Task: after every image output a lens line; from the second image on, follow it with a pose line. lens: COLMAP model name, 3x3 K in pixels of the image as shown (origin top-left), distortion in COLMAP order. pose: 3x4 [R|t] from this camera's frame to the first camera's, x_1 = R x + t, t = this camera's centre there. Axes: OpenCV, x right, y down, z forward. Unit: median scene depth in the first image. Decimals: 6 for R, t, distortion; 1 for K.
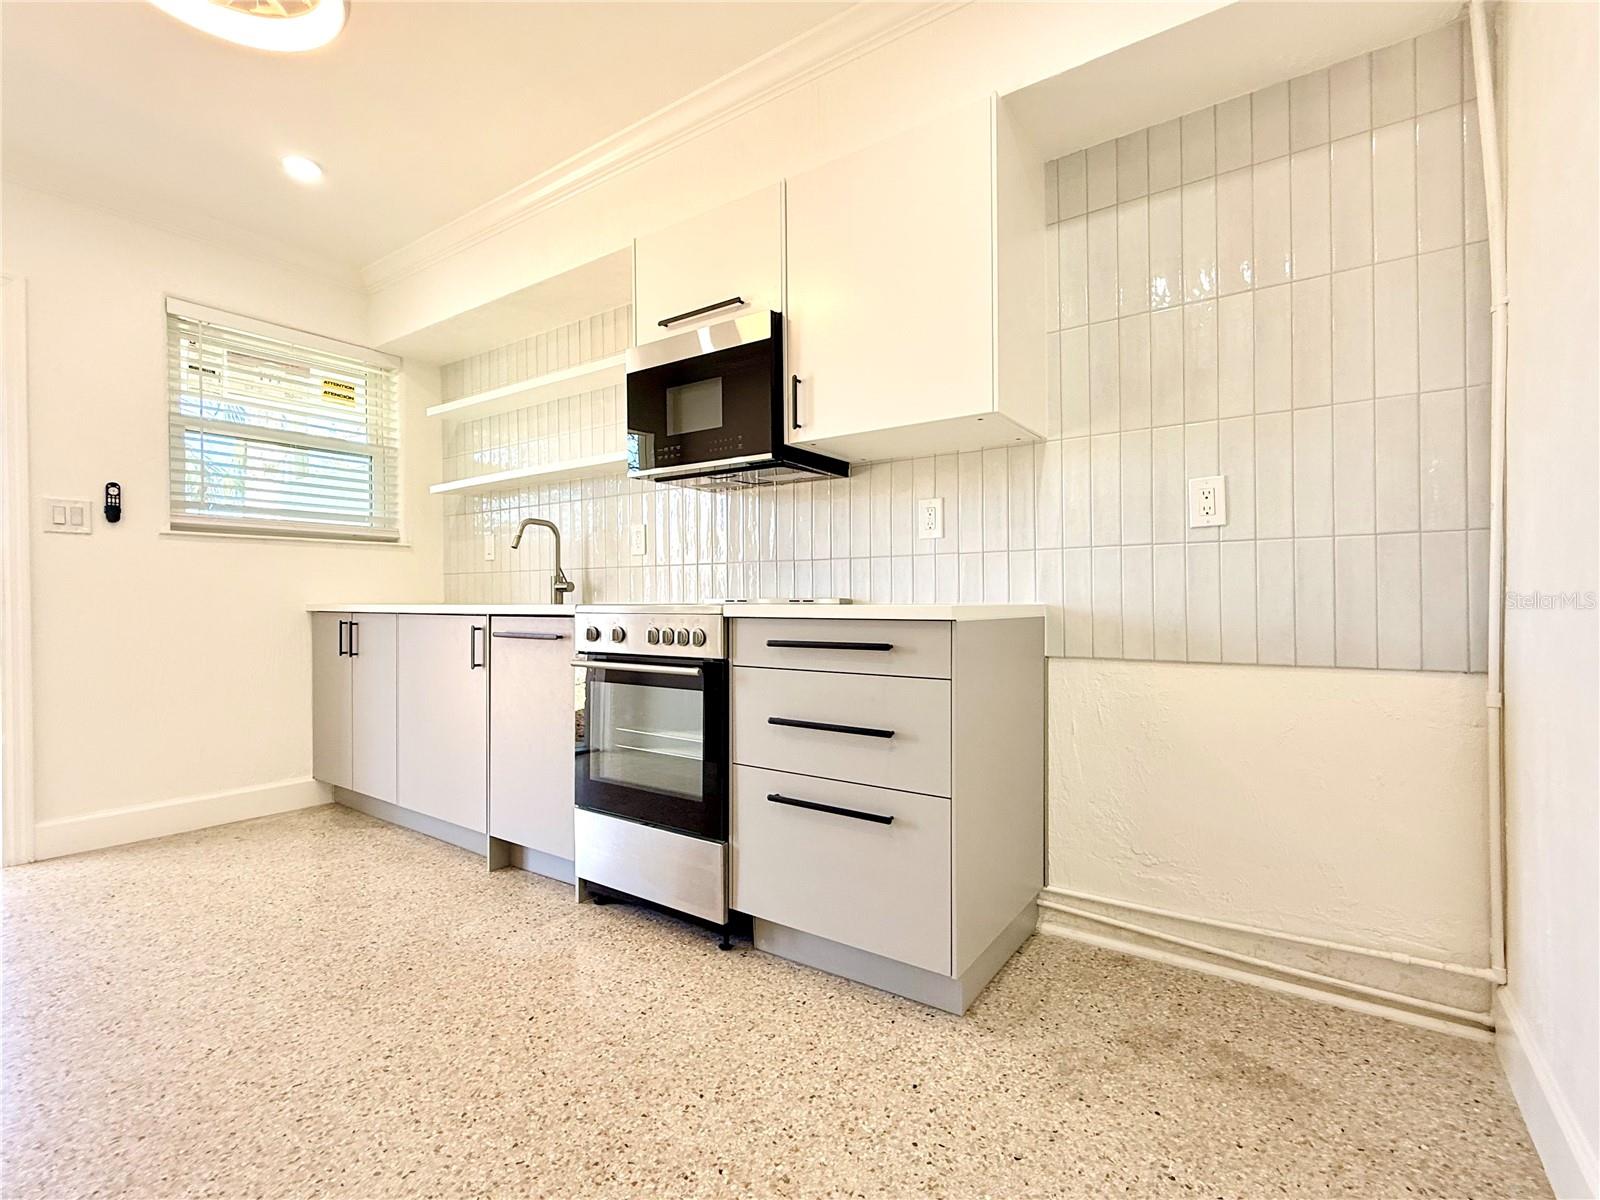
lens RADIAL K [[740.1, 0, 799.0], [0, 740.1, 600.9], [0, 0, 1]] dist [0.000614, -0.000433]
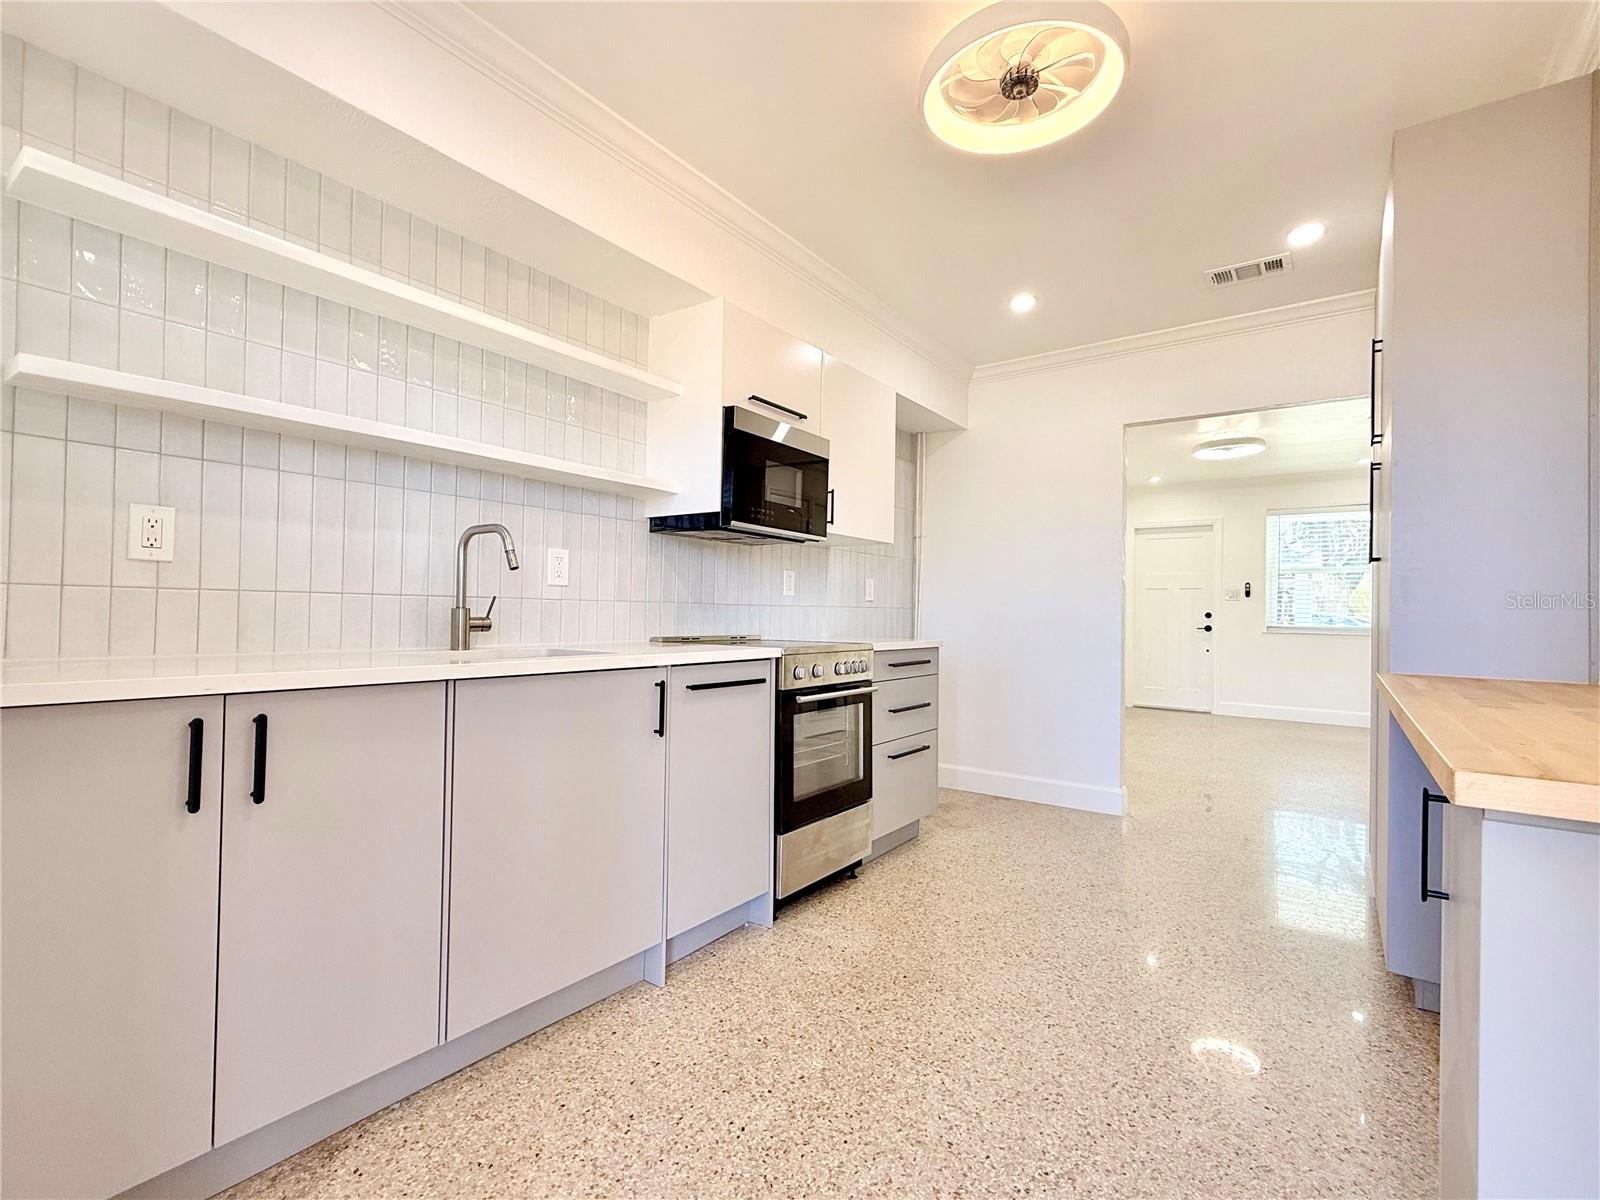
lens RADIAL K [[740.1, 0, 799.1], [0, 740.1, 603.6], [0, 0, 1]] dist [0.000614, -0.000433]
pose [[0.014765, 0.015207, 0.999775, -1.577150], [-0.015367, 0.999770, -0.014980, -0.051360], [-0.999773, -0.015142, 0.014995, 1.090333]]
